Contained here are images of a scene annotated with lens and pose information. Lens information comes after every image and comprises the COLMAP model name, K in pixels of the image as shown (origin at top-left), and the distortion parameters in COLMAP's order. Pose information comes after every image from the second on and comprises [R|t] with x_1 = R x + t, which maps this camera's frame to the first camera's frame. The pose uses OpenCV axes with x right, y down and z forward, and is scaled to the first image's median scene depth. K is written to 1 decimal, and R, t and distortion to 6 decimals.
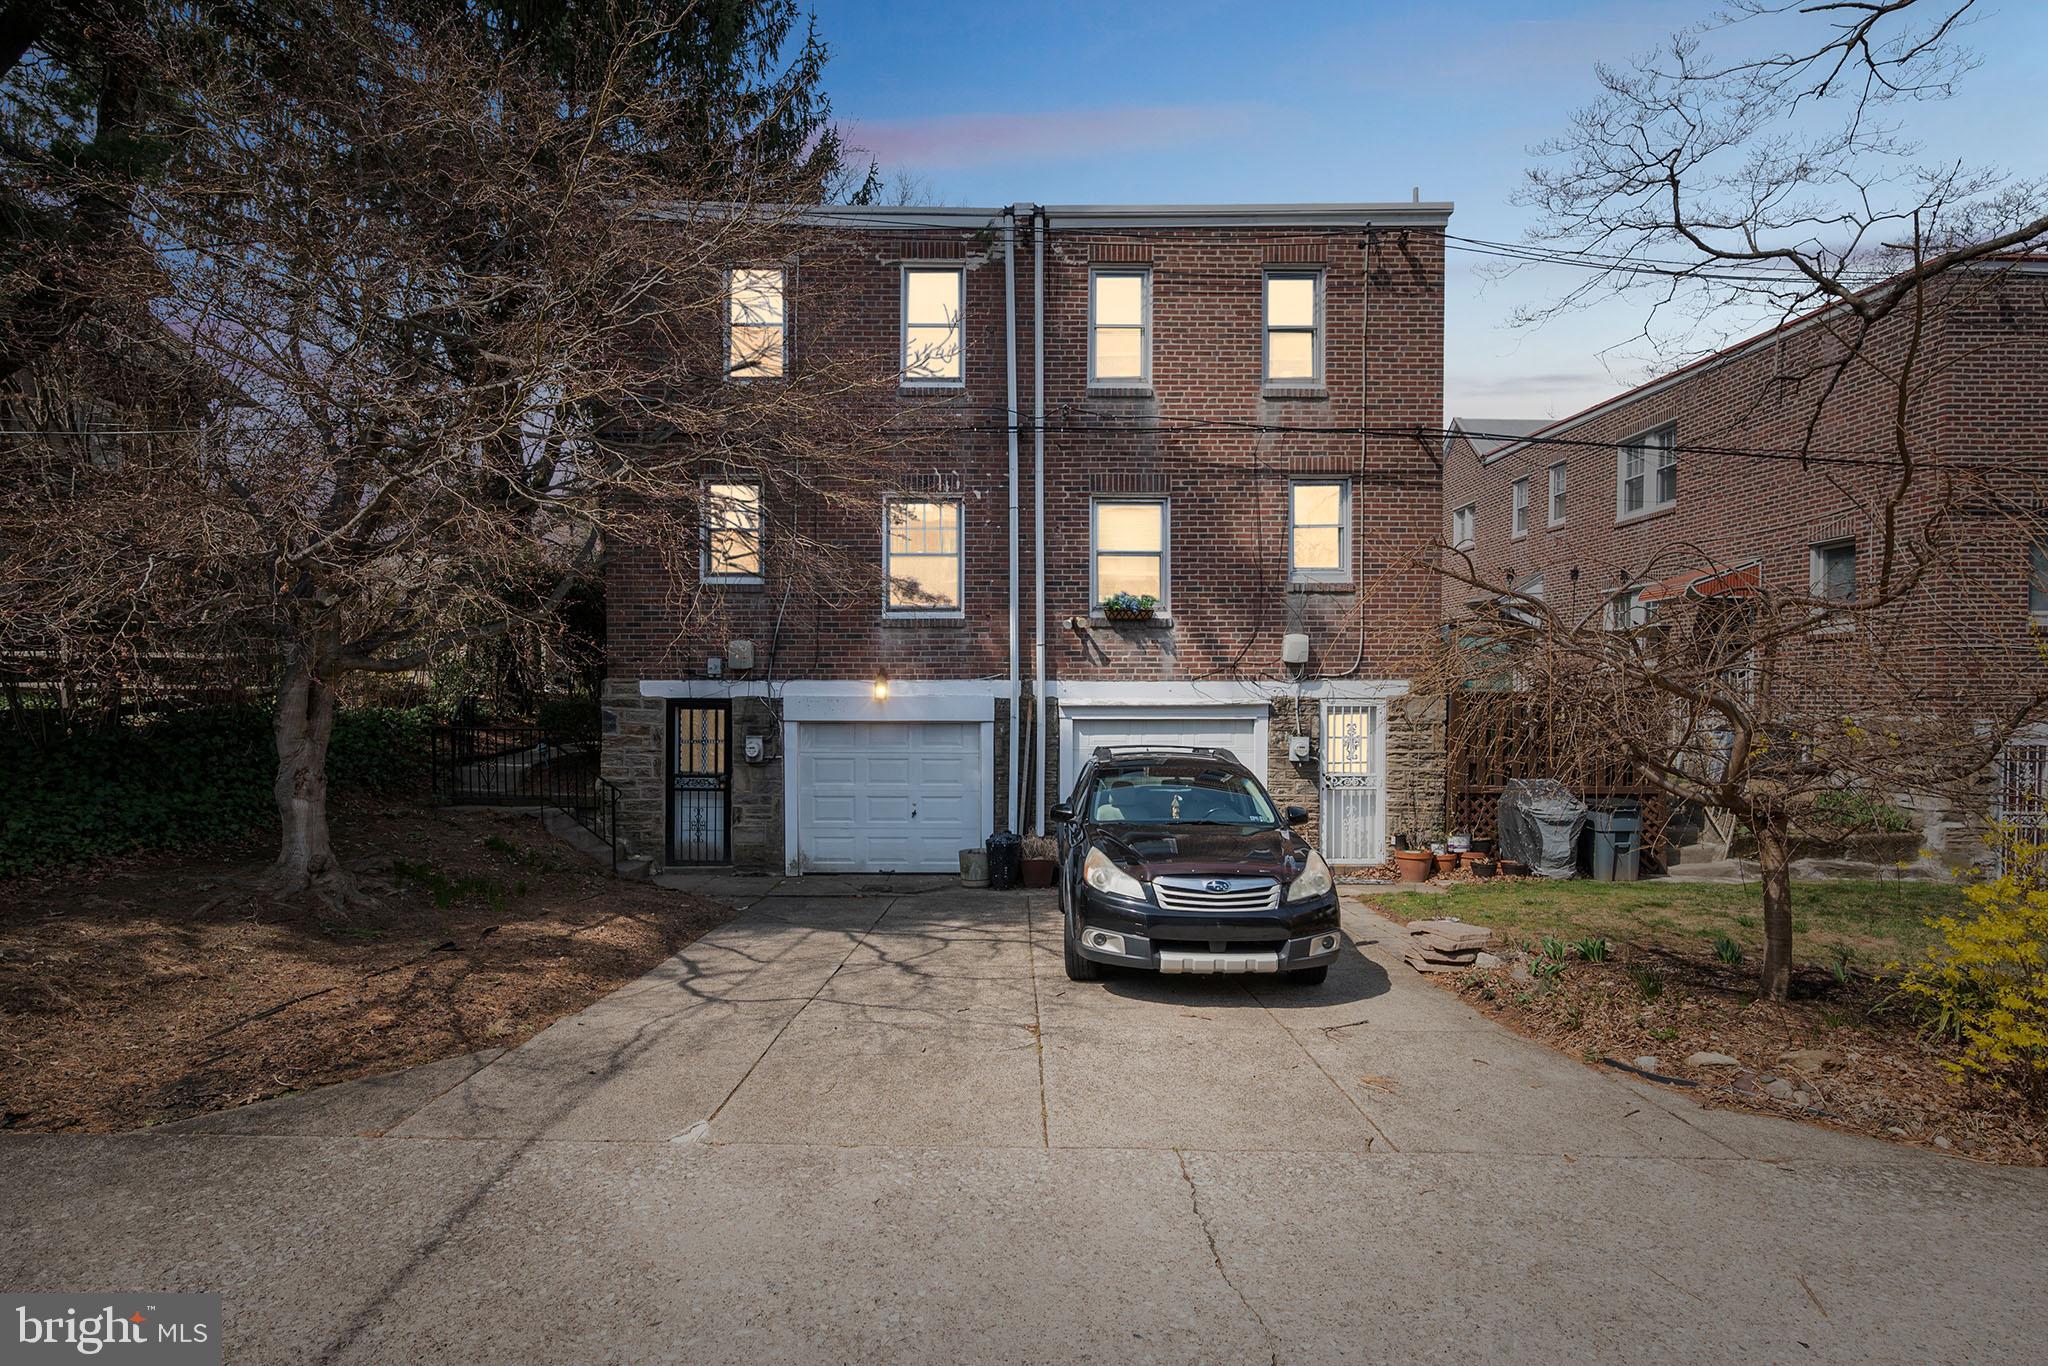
lens RADIAL K [[984.7, 0, 1016.4], [0, 984.7, 704.5], [0, 0, 1]] dist [-0.000317, -0.000508]
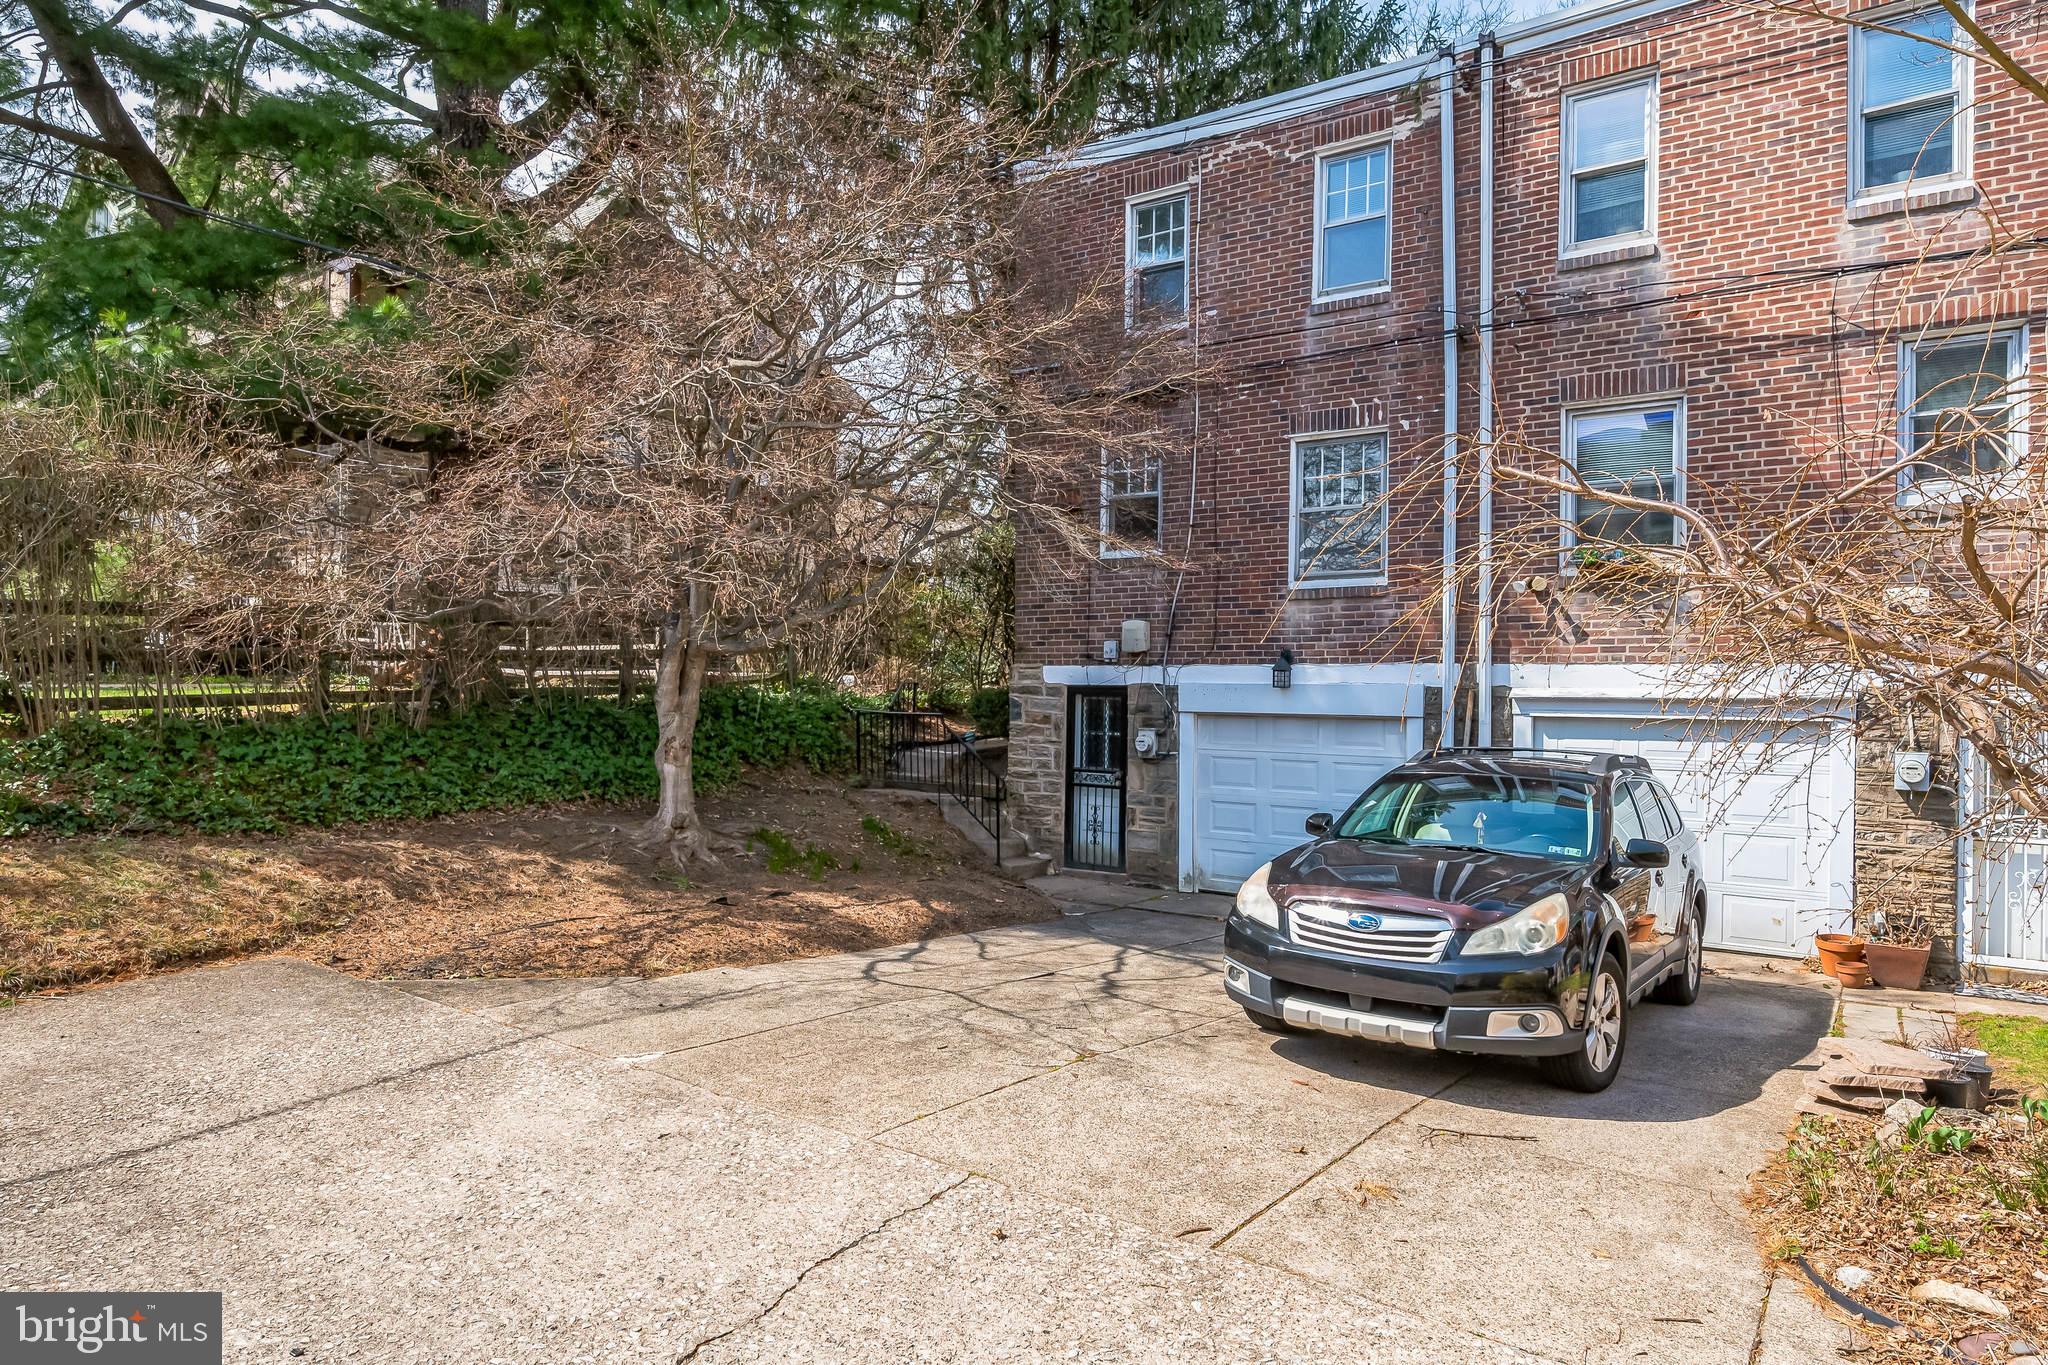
lens RADIAL K [[1219.1, 0, 1024.4], [0, 1219.1, 690.6], [0, 0, 1]] dist [-0.001048, -0.000807]
pose [[0.815398, 0.007561, -0.578851, 0.275885], [-0.016340, 0.999817, -0.009958, 0.010991], [0.578670, 0.017579, 0.815372, 0.045209]]
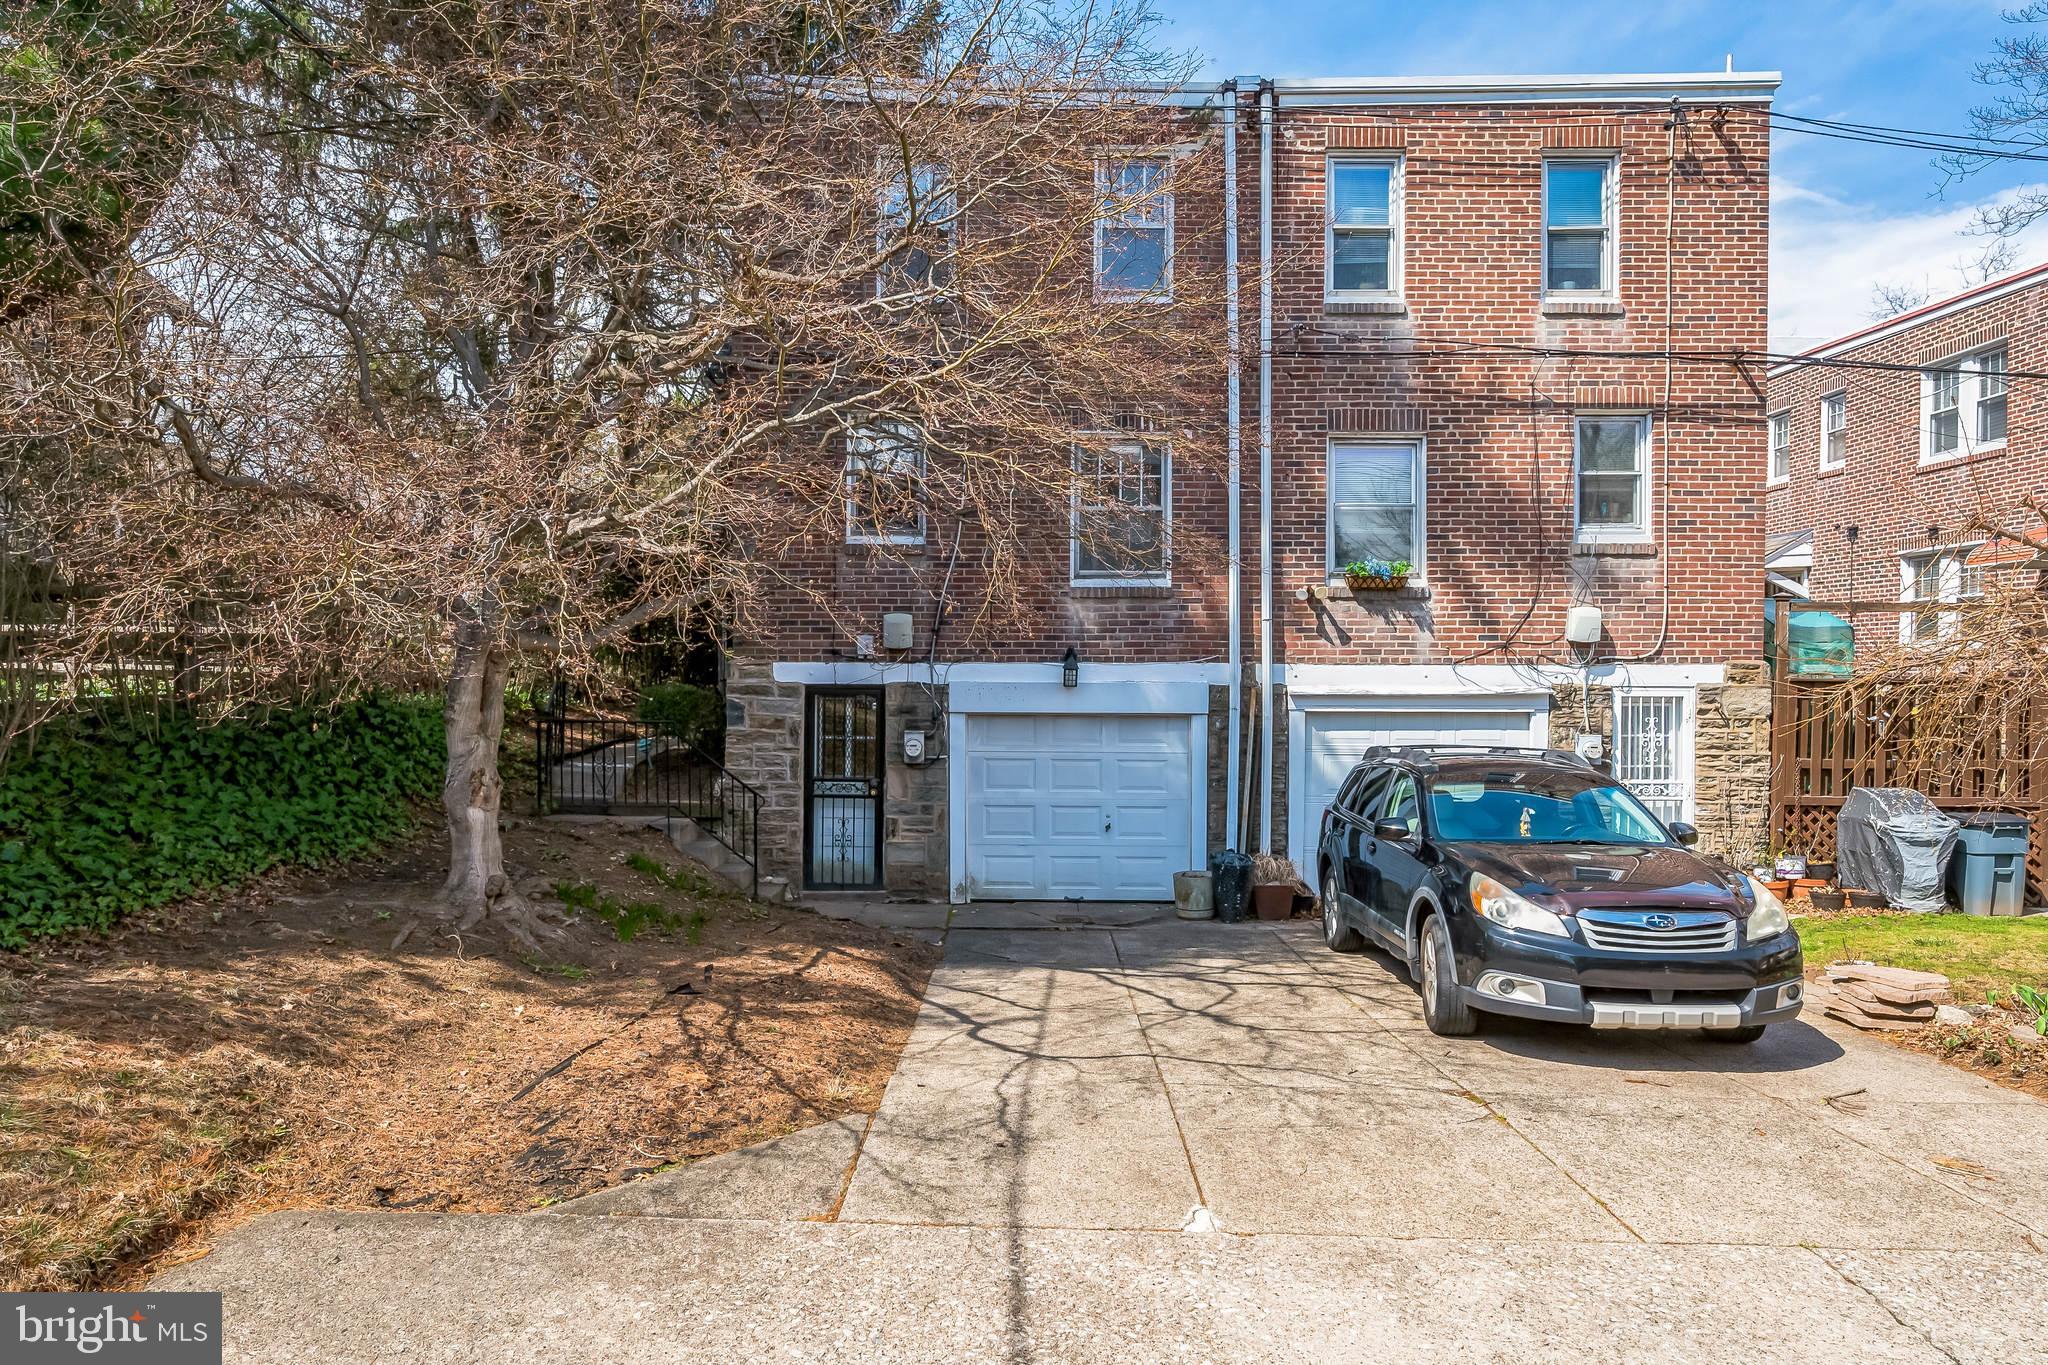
lens RADIAL K [[1220.9, 0, 1024.0], [0, 1220.9, 682.5], [0, 0, 1]] dist [0.001664, -0.002385]
pose [[0.999831, 0.002872, -0.018148, -0.157057], [-0.002975, 0.999980, -0.005663, -0.002584], [0.018131, 0.005716, 0.999819, -0.008464]]
